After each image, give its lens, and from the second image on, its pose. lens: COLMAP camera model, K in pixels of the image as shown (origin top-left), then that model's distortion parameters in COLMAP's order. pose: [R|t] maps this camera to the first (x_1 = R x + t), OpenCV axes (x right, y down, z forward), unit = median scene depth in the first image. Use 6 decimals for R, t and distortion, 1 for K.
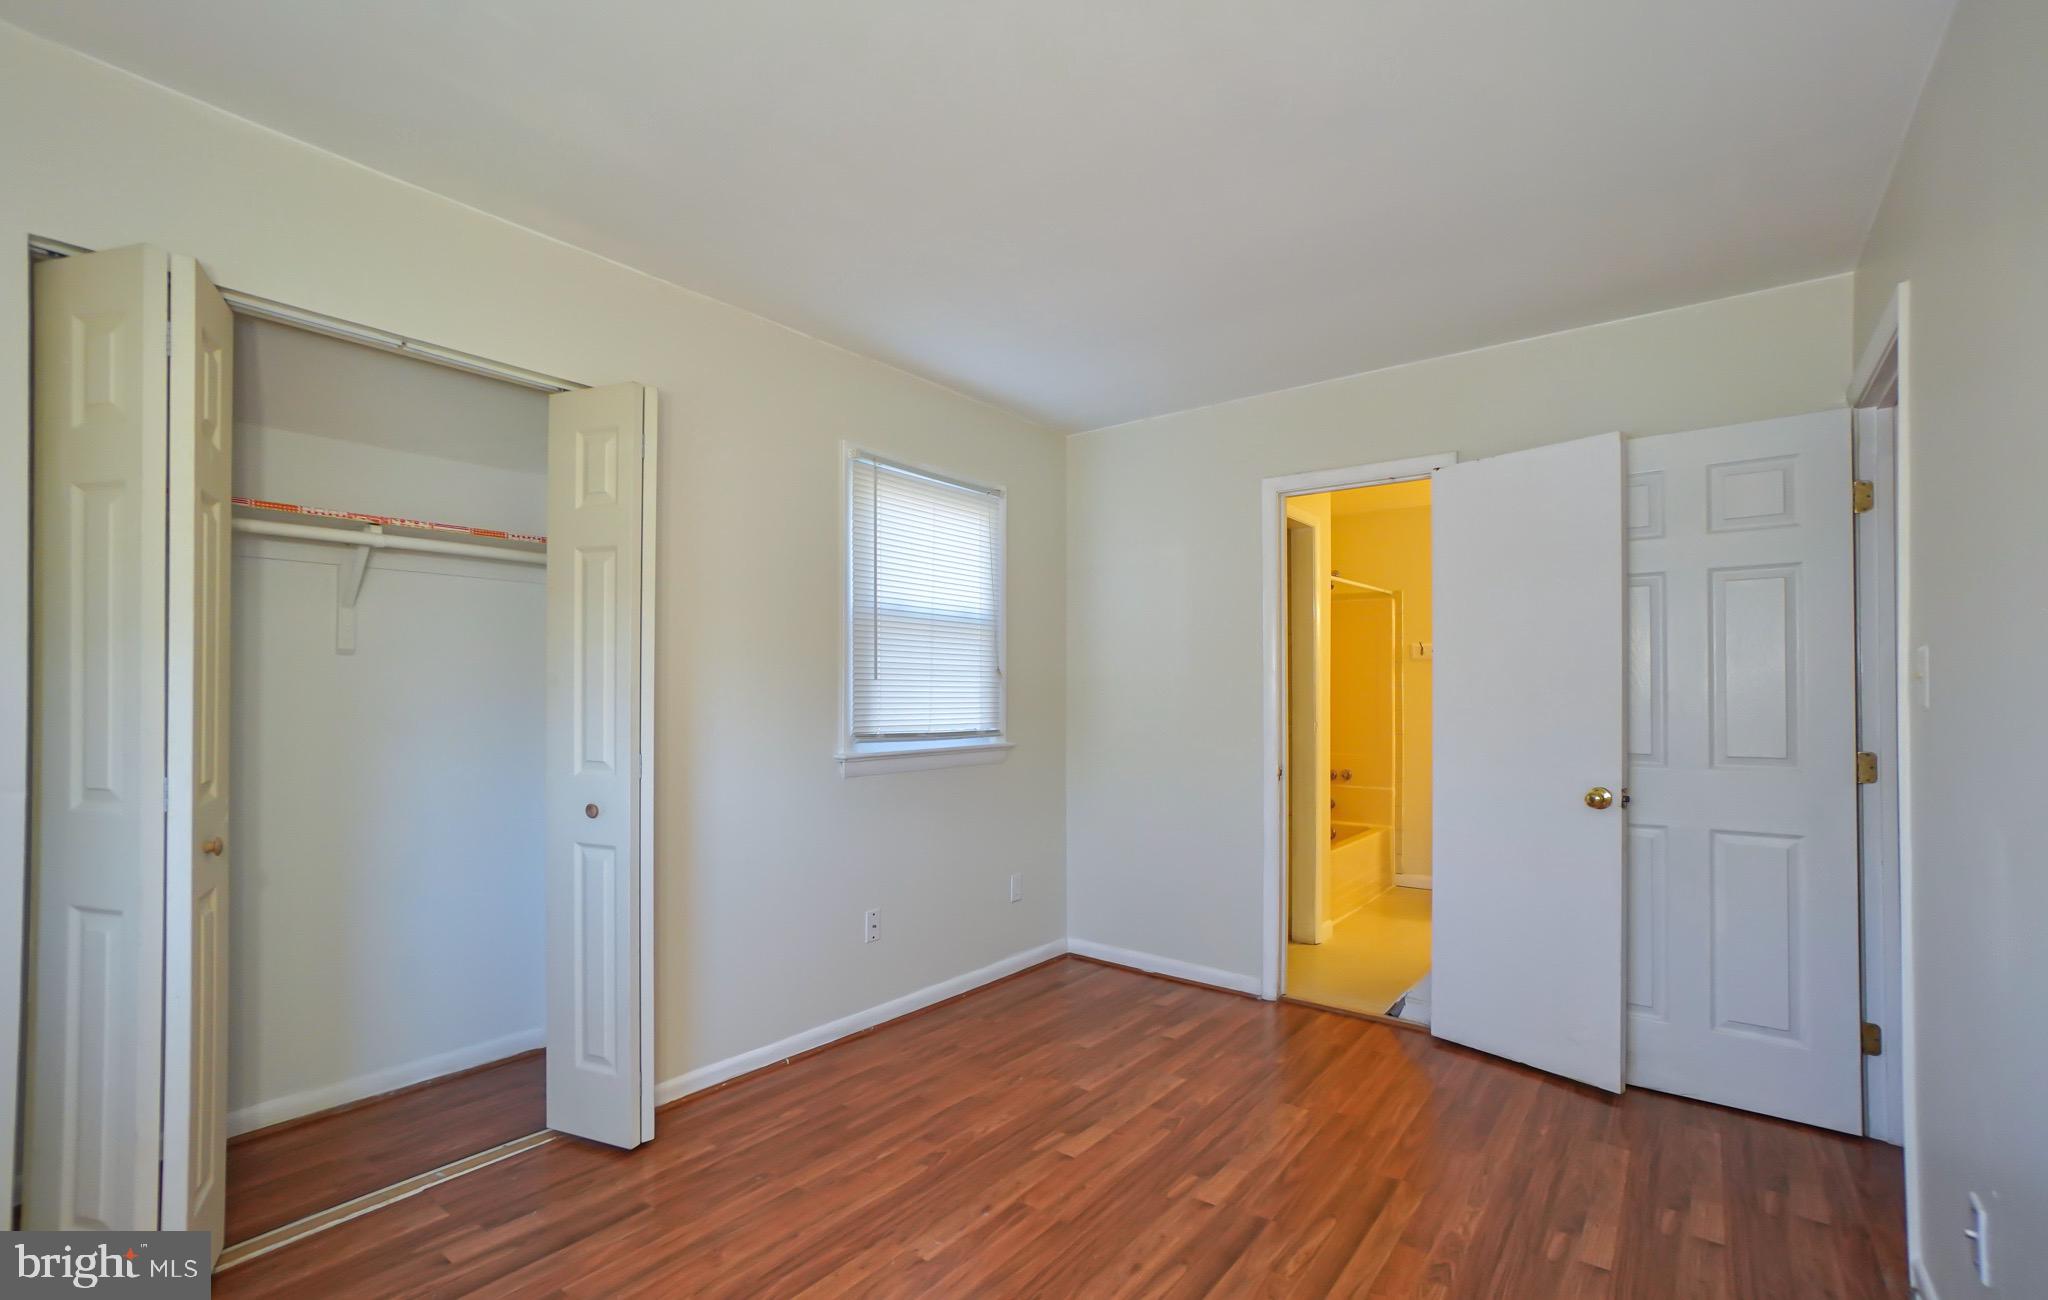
lens RADIAL K [[919.4, 0, 1027.7], [0, 919.4, 669.8], [0, 0, 1]] dist [0.000107, 0.000316]
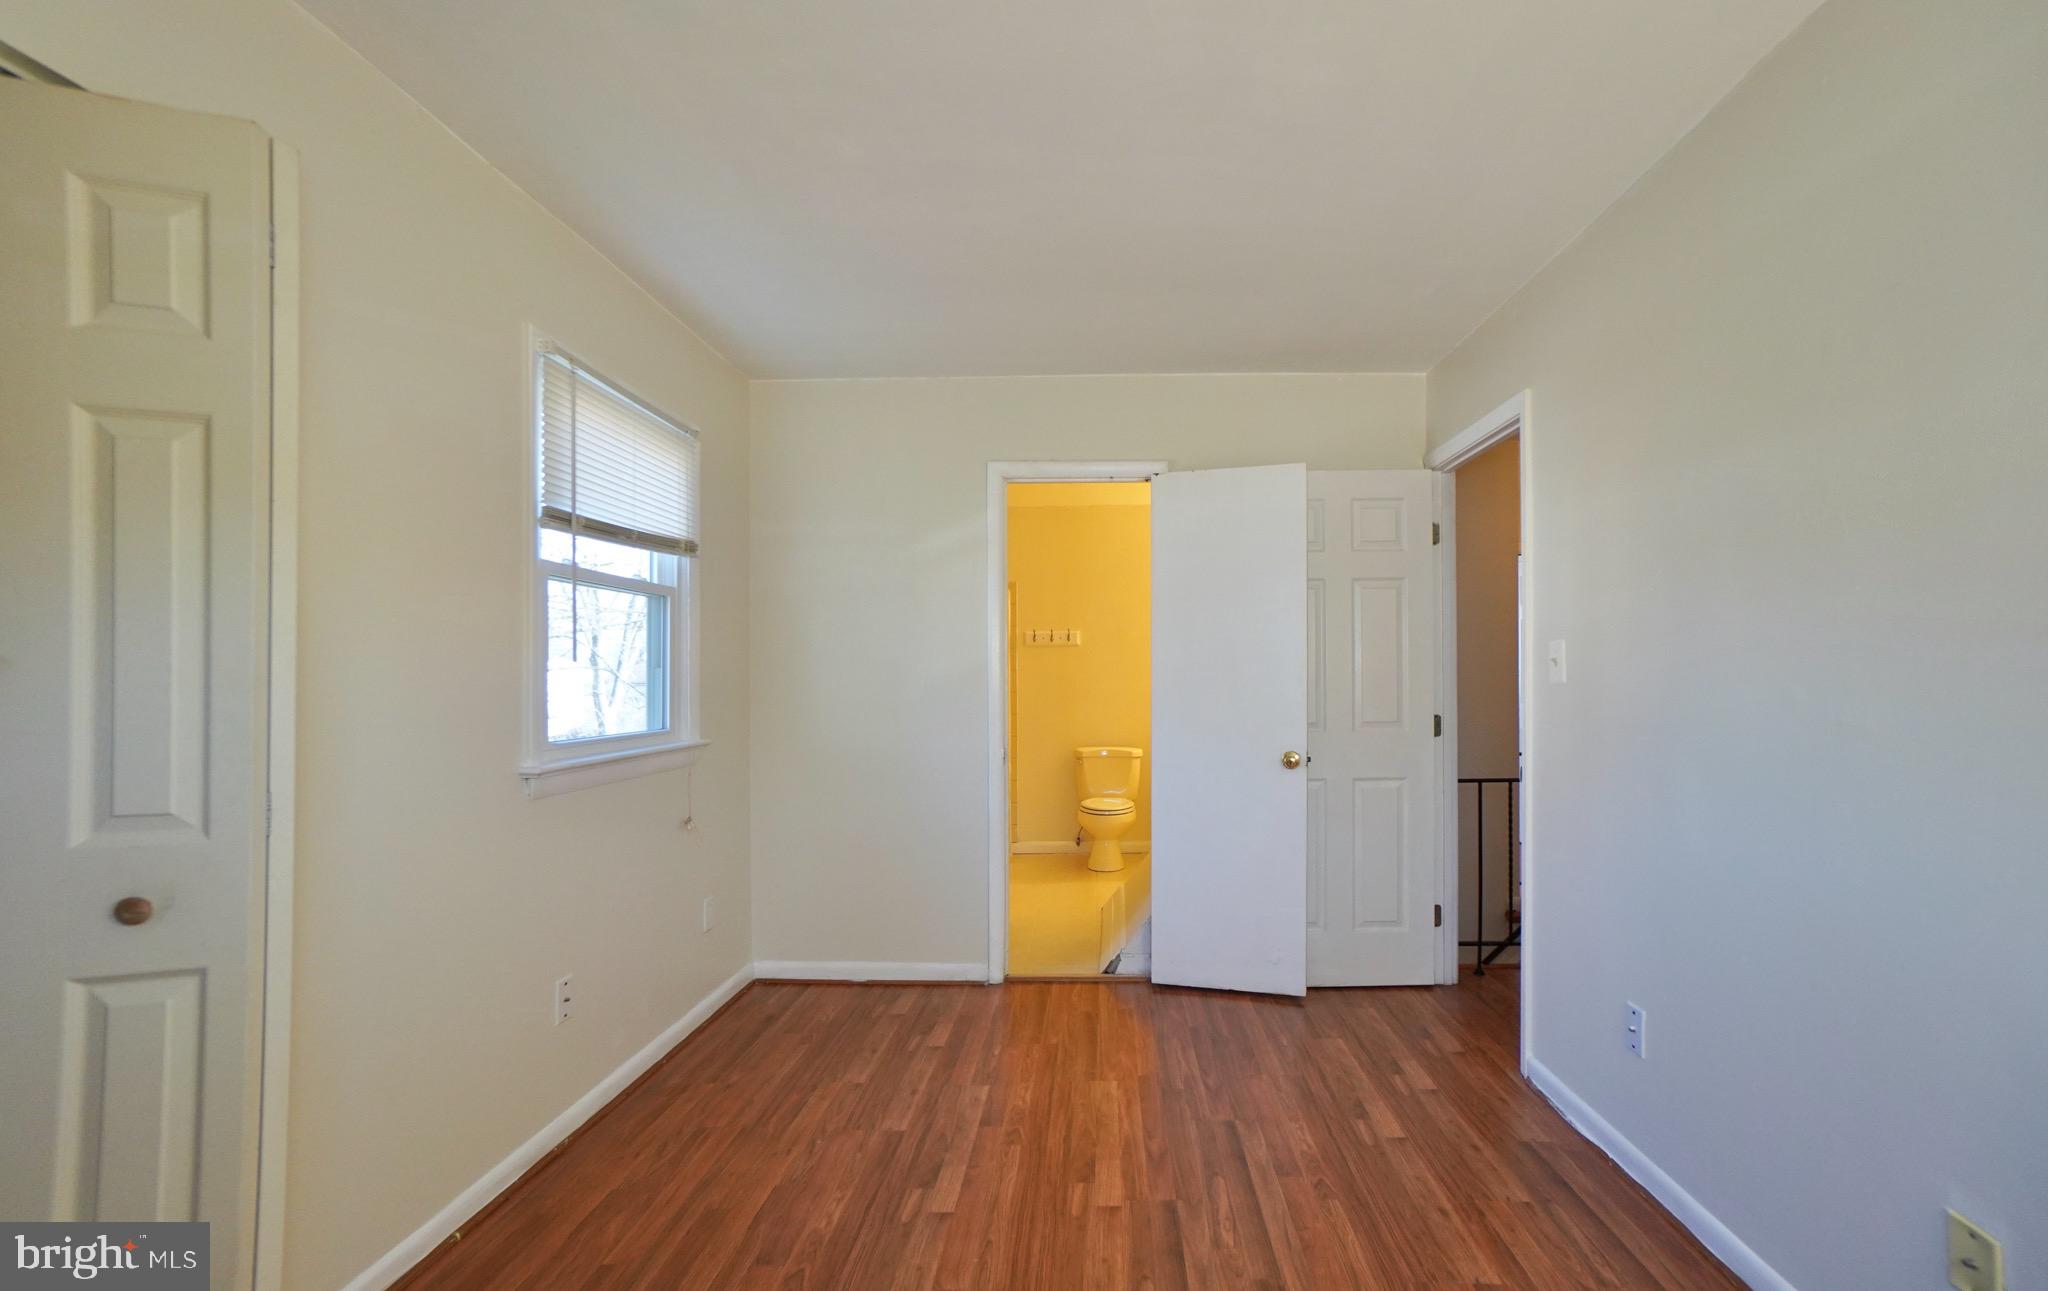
lens RADIAL K [[880.4, 0, 1178.8], [0, 880.4, 653.5], [0, 0, 1]] dist [-0.029791, 0.027293]
pose [[0.792475, 0.007863, 0.609854, -0.221622], [-0.007150, 0.999968, -0.003601, 0.002973], [-0.609863, -0.001507, 0.792506, 0.166488]]
